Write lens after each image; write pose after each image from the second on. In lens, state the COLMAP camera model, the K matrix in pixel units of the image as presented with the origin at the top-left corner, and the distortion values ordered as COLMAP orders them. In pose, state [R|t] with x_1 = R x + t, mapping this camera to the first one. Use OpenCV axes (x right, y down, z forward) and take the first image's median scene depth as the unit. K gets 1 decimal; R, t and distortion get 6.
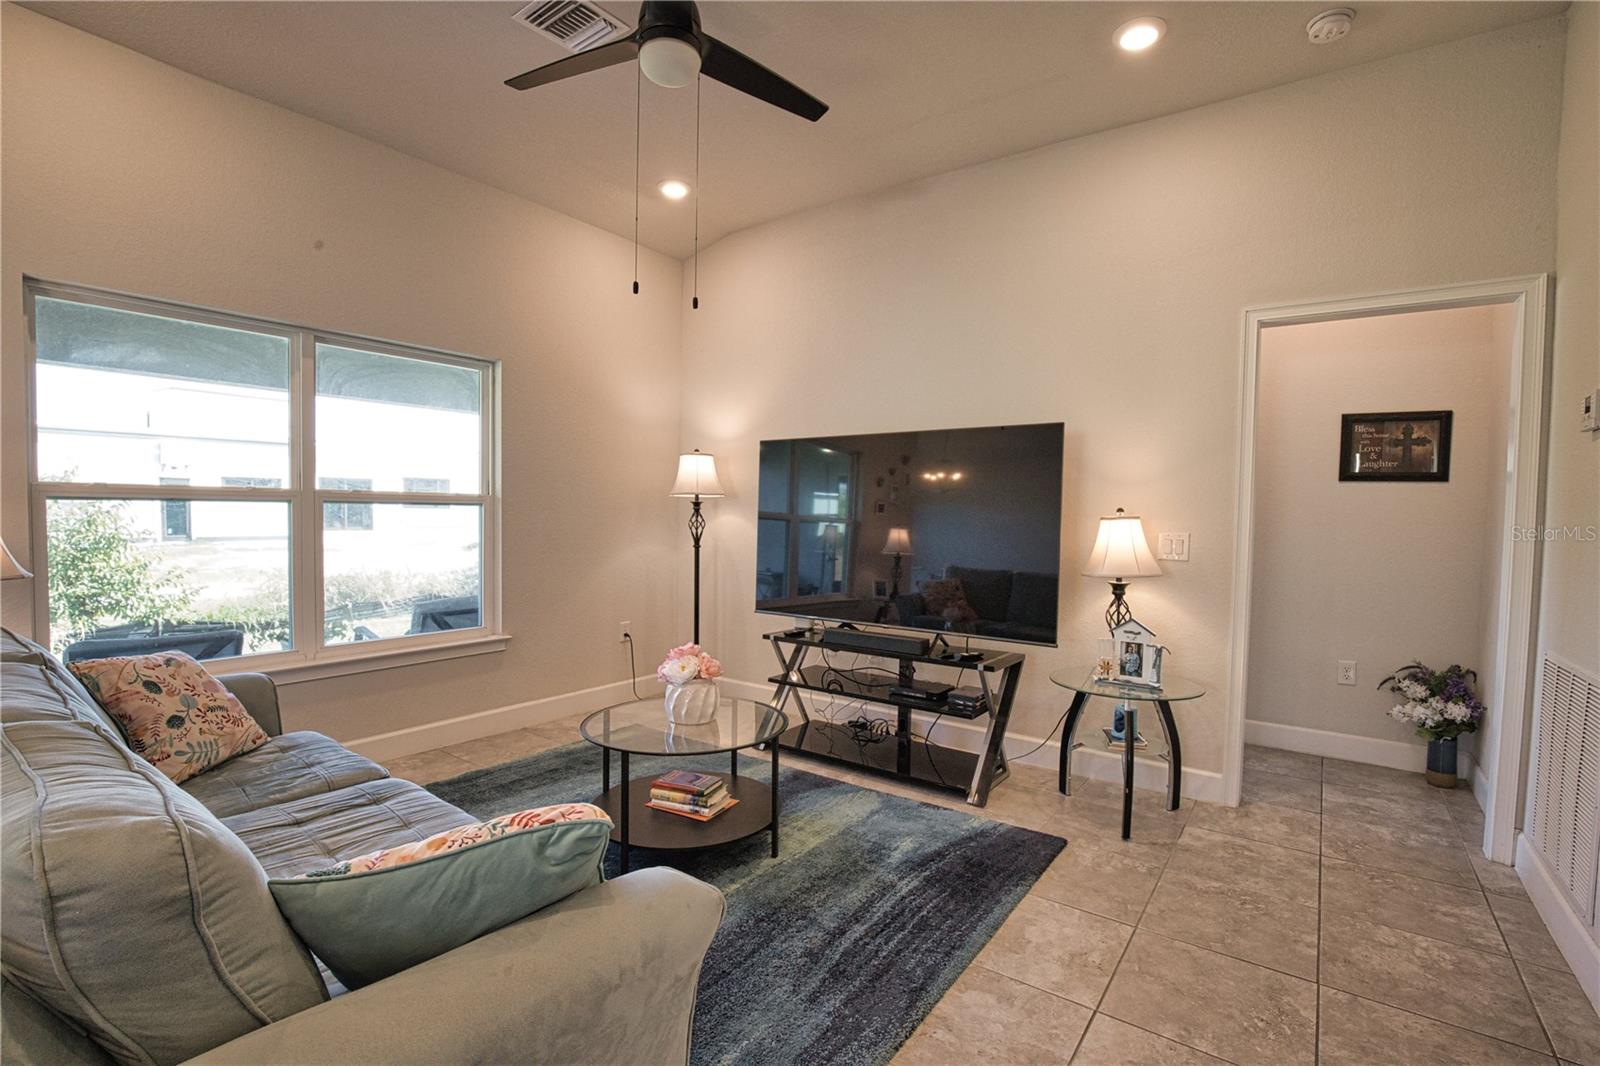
lens RADIAL K [[729.4, 0, 808.9], [0, 729.4, 538.6], [0, 0, 1]] dist [-0.037405, 0.007382]
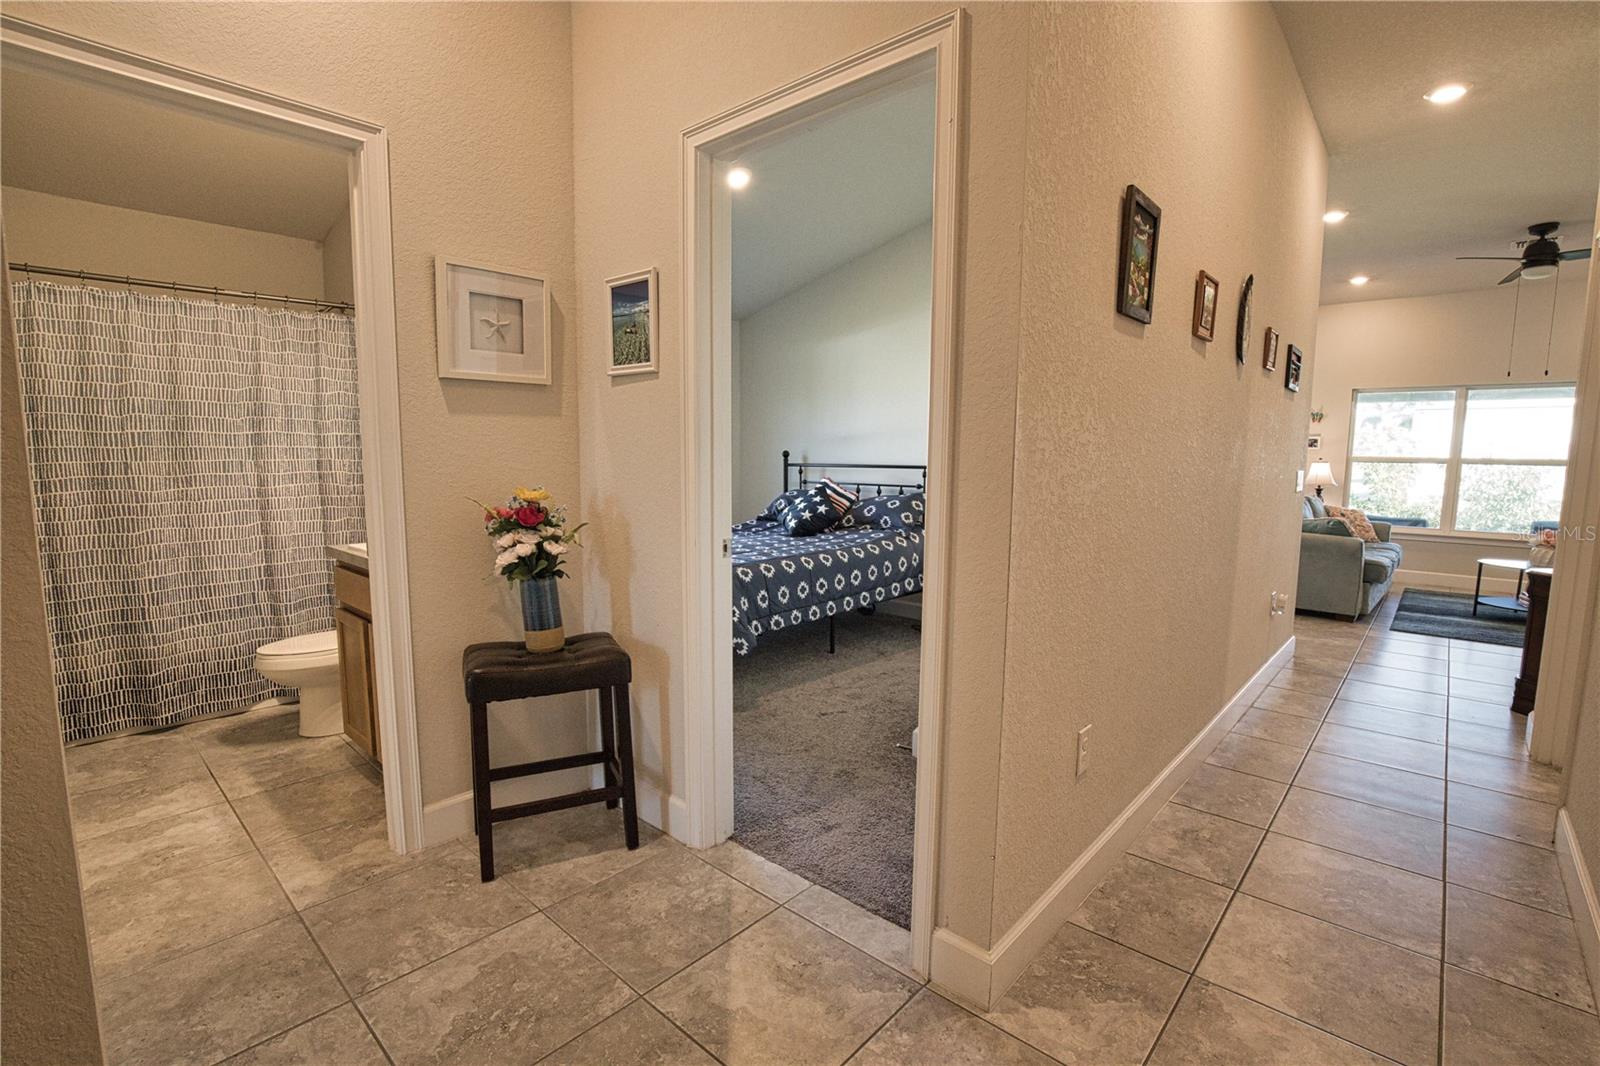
lens RADIAL K [[729.4, 0, 809.5], [0, 729.4, 539.4], [0, 0, 1]] dist [-0.037405, 0.007382]
pose [[-0.106135, 0.099213, -0.989390, 1.831773], [-0.052786, 0.993045, 0.105242, 0.060586], [0.992950, 0.063396, -0.100159, -0.806483]]
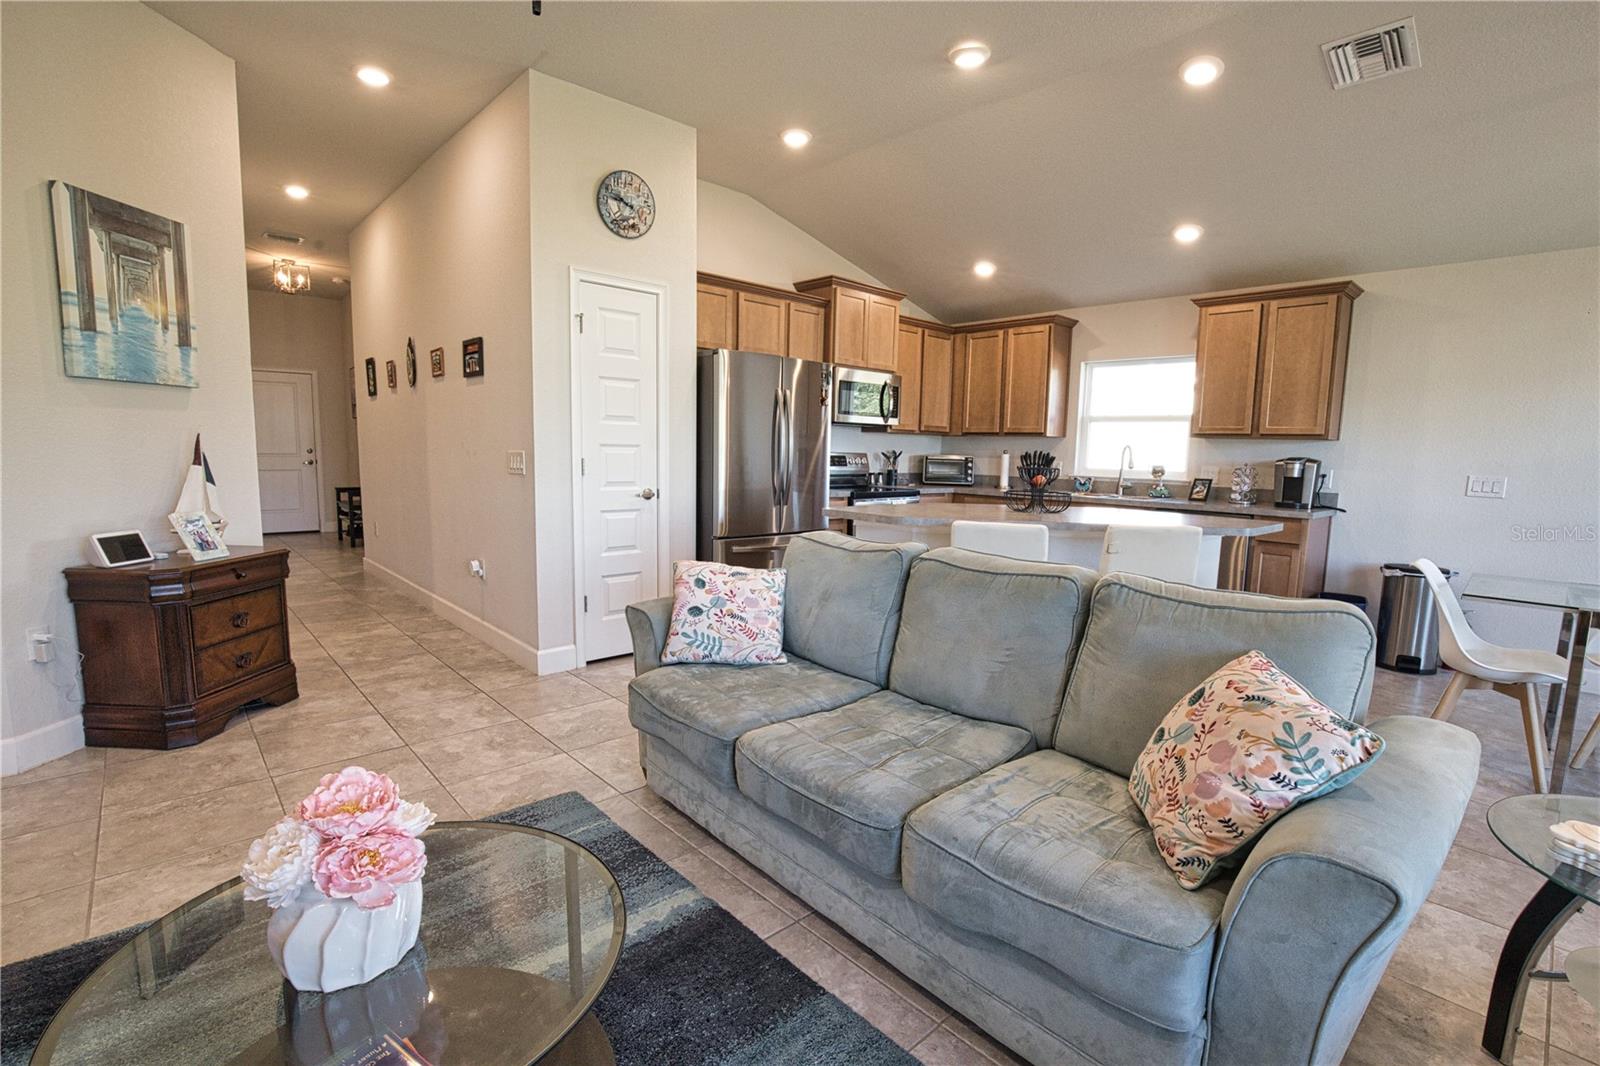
lens RADIAL K [[729.4, 0, 810.3], [0, 729.4, 542.5], [0, 0, 1]] dist [-0.037405, 0.007382]
pose [[-0.979466, -0.062976, 0.191523, -0.412890], [-0.030044, 0.984948, 0.170222, -0.046096], [-0.199360, 0.160972, -0.966614, 1.131480]]
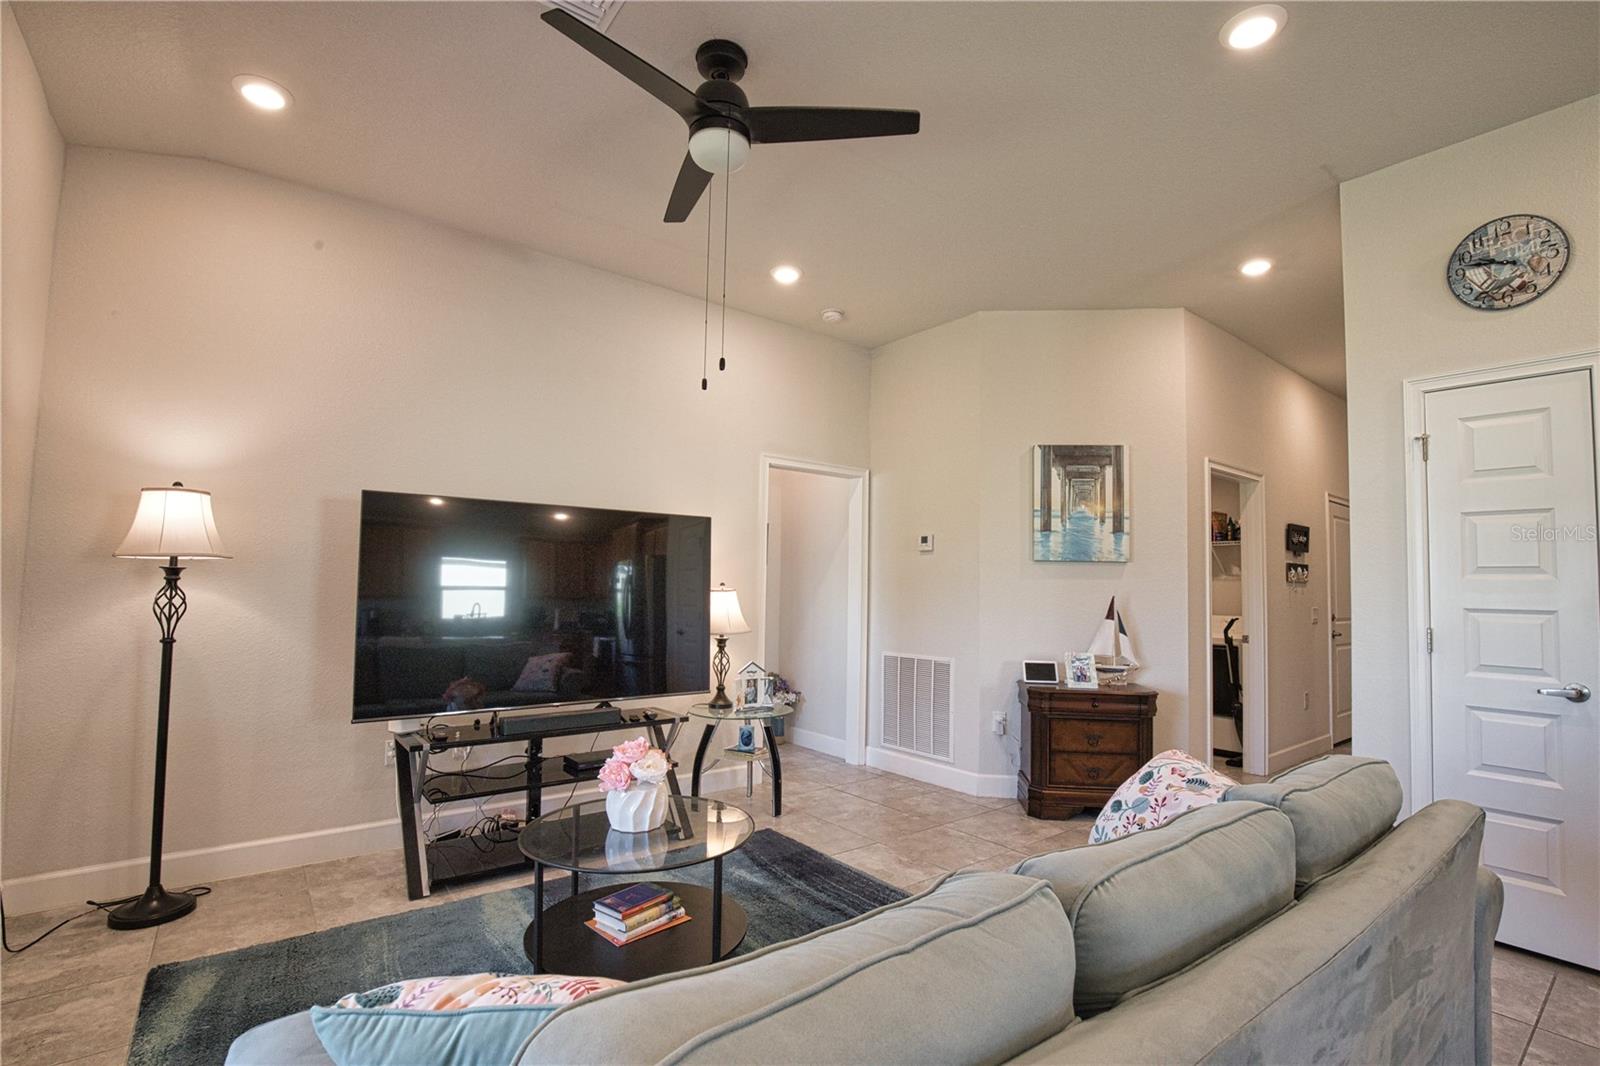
lens RADIAL K [[729.4, 0, 803.6], [0, 729.4, 542.5], [0, 0, 1]] dist [-0.037405, 0.007382]
pose [[0.278252, 0.047527, 0.959332, -0.850727], [0.022648, 0.998173, -0.056021, -0.038244], [-0.960241, 0.037315, 0.276667, 0.476457]]
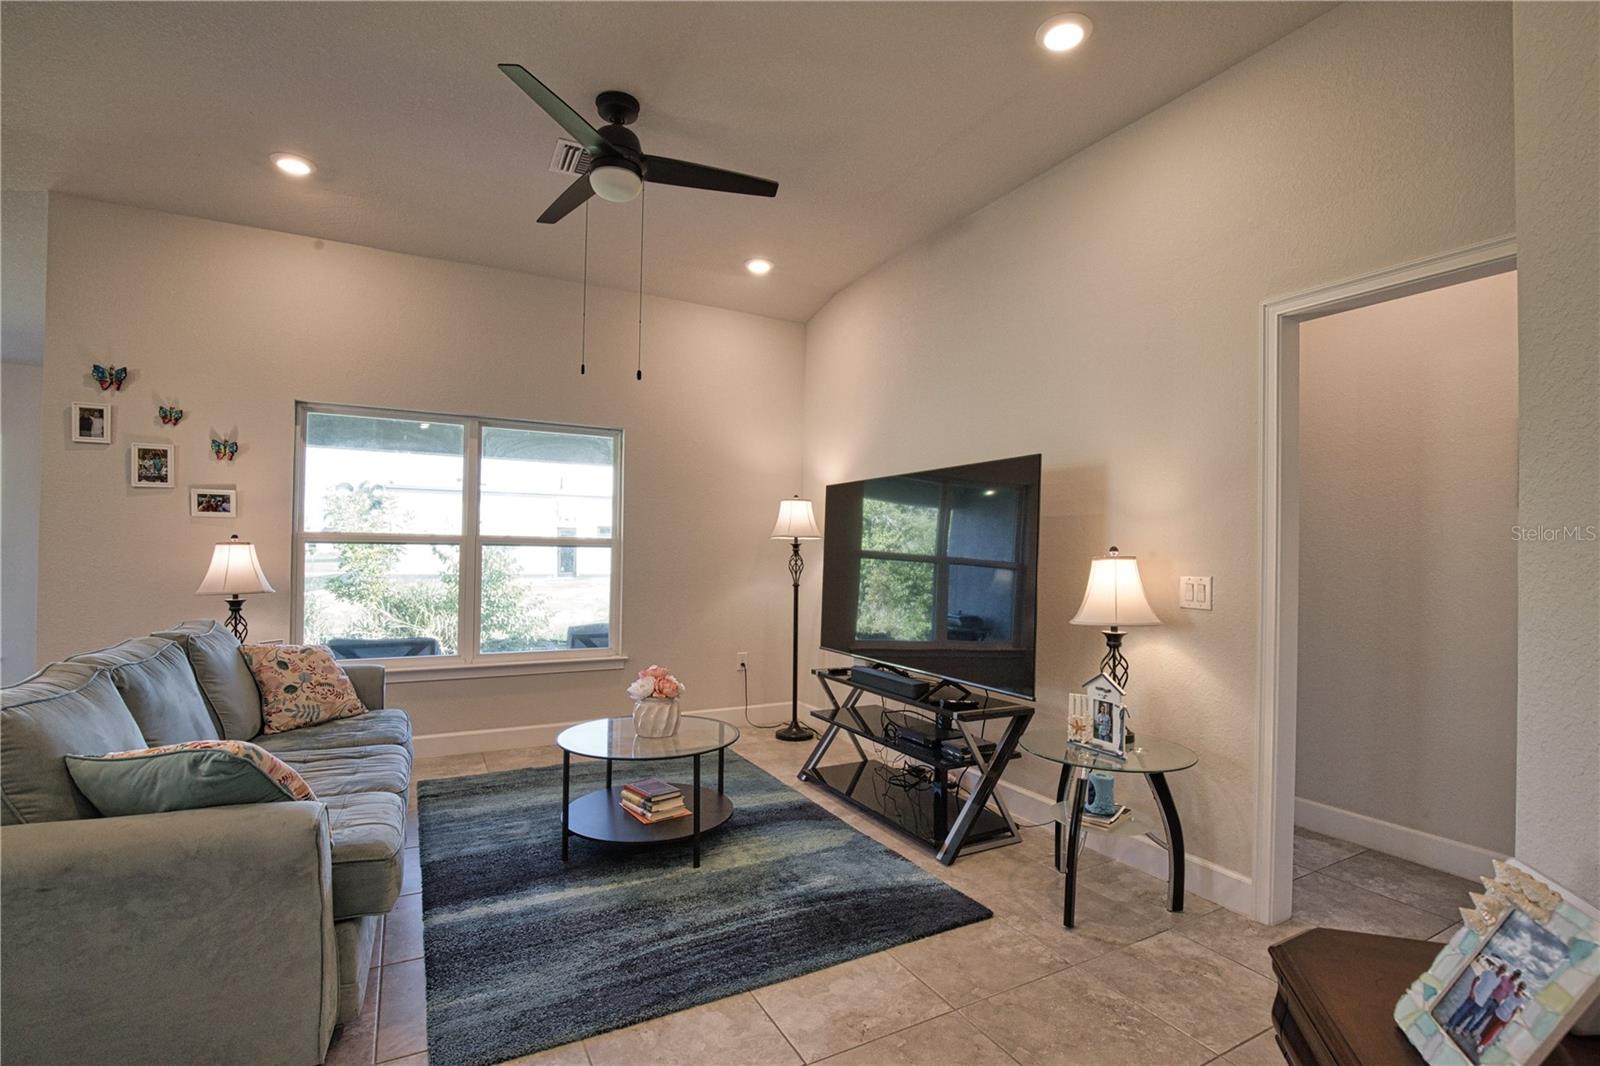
lens RADIAL K [[729.4, 0, 806.5], [0, 729.4, 538.7], [0, 0, 1]] dist [-0.037405, 0.007382]
pose [[0.902625, -0.009235, -0.430328, 0.475466], [-0.016525, 0.998289, -0.056085, 0.003370], [0.430110, 0.057735, 0.900928, 0.051299]]
